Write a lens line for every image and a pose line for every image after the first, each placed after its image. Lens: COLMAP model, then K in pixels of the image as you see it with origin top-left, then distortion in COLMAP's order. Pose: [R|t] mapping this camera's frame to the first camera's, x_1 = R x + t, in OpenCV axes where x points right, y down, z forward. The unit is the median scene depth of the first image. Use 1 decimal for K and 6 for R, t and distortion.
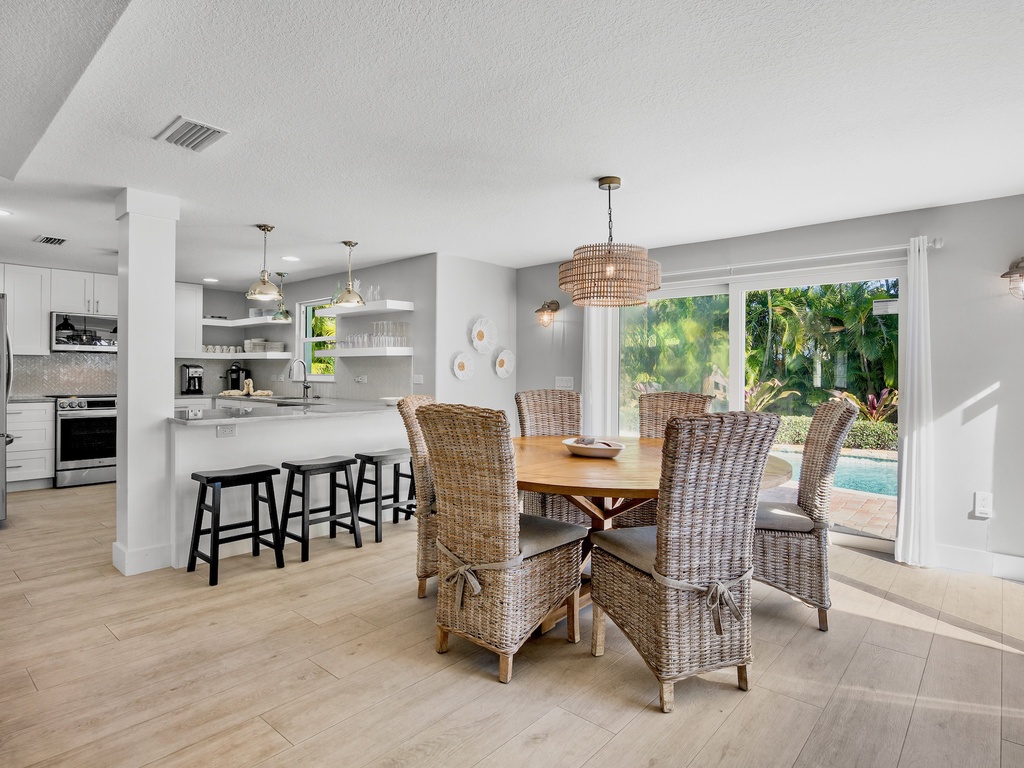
lens RADIAL K [[586.6, 0, 505.4], [0, 586.6, 380.4], [0, 0, 1]] dist [-0.006654, -0.002433]
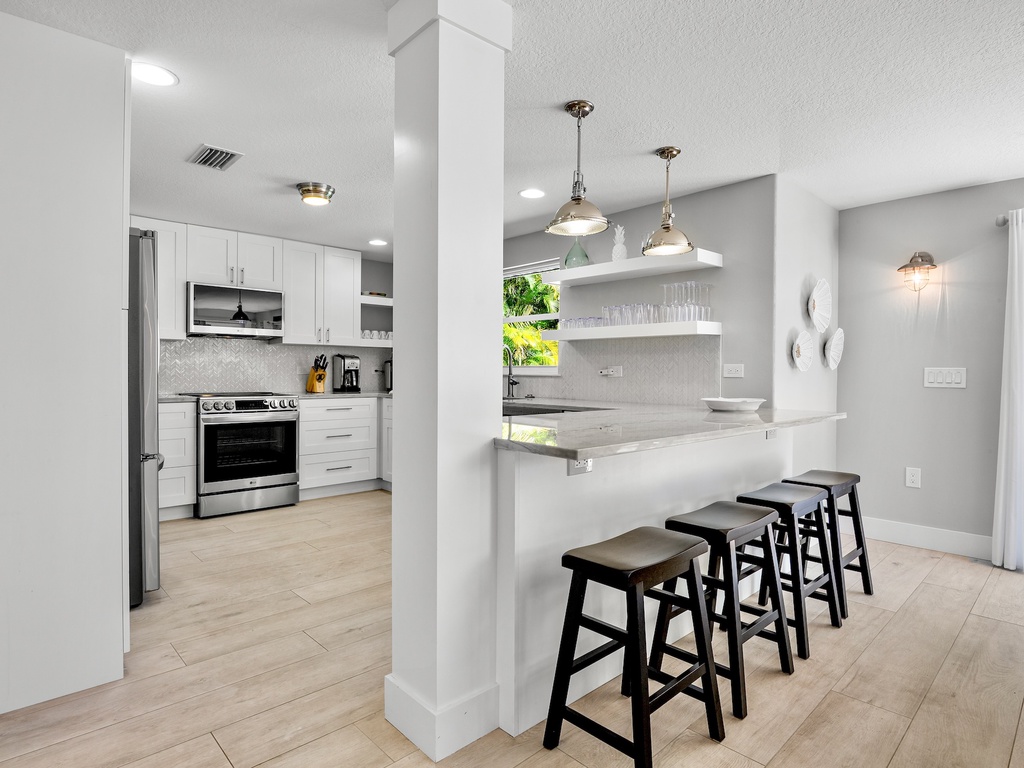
lens RADIAL K [[586.6, 0, 518.9], [0, 586.6, 386.6], [0, 0, 1]] dist [-0.006654, -0.002433]
pose [[0.996893, 0.002784, -0.078712, -0.305740], [-0.001778, 0.999916, 0.012851, 0.007271], [0.078742, -0.012671, 0.996815, 0.293148]]
